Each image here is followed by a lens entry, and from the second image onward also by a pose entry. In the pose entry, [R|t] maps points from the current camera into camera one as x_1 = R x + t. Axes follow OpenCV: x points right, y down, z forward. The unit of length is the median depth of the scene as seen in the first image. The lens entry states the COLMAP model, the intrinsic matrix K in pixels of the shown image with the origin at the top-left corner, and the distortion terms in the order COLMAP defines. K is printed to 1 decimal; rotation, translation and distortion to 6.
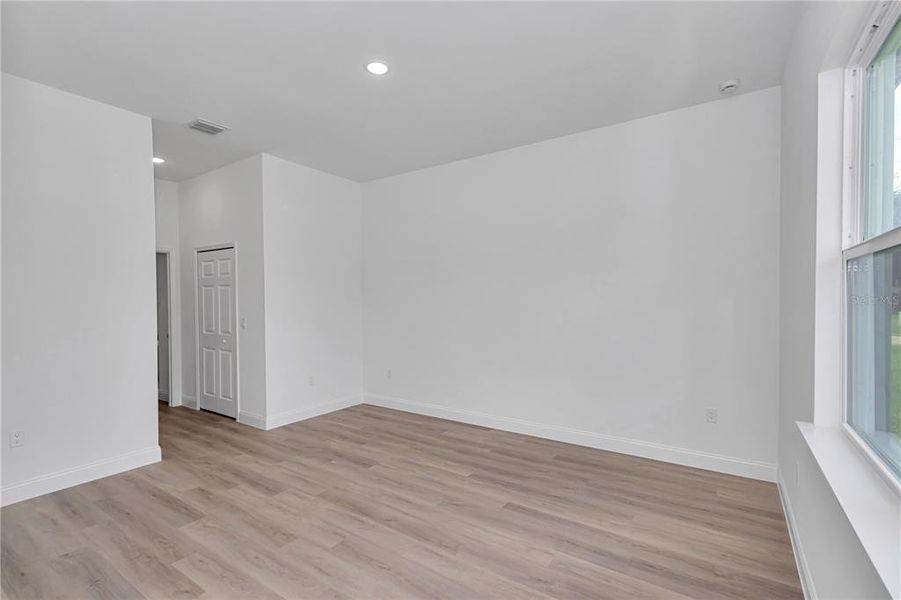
lens RADIAL K [[412.7, 0, 446.6], [0, 412.7, 303.9], [0, 0, 1]] dist [0.001016, -0.000767]
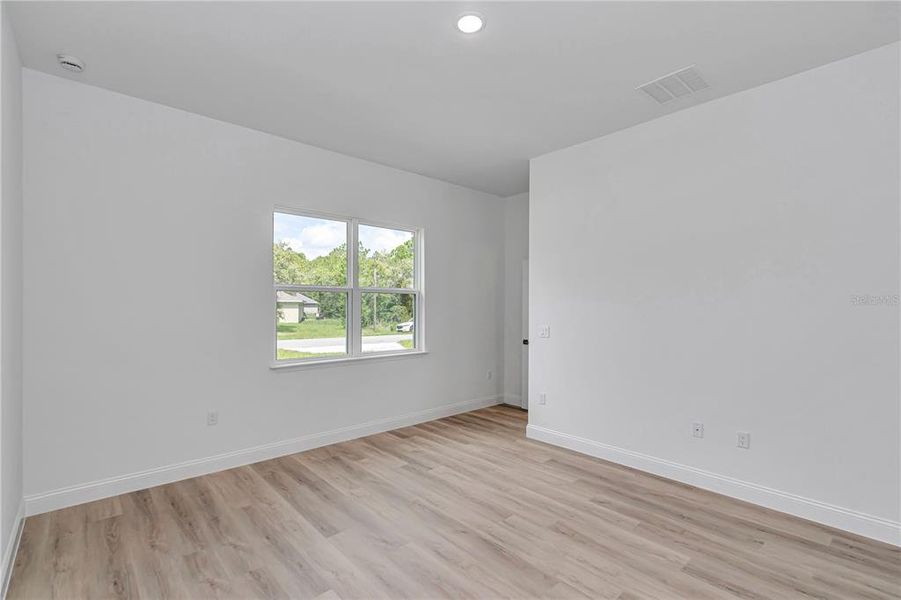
lens RADIAL K [[412.7, 0, 446.6], [0, 412.7, 303.9], [0, 0, 1]] dist [0.001016, -0.000767]
pose [[-0.970753, 0.007518, 0.239964, -0.287257], [0.010764, 0.999867, 0.012219, -0.024628], [-0.239841, 0.014445, -0.970705, 1.639220]]
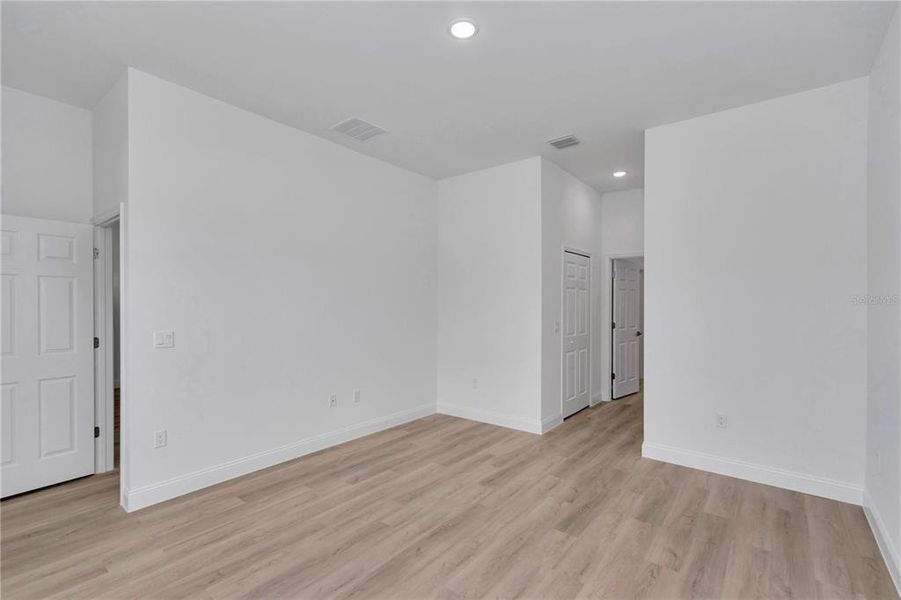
lens RADIAL K [[412.7, 0, 446.6], [0, 412.7, 303.9], [0, 0, 1]] dist [0.001016, -0.000767]
pose [[-0.073128, 0.010929, -0.997263, 0.621975], [-0.016240, 0.999794, 0.012147, -0.016893], [0.997190, 0.017084, -0.072936, 0.936964]]
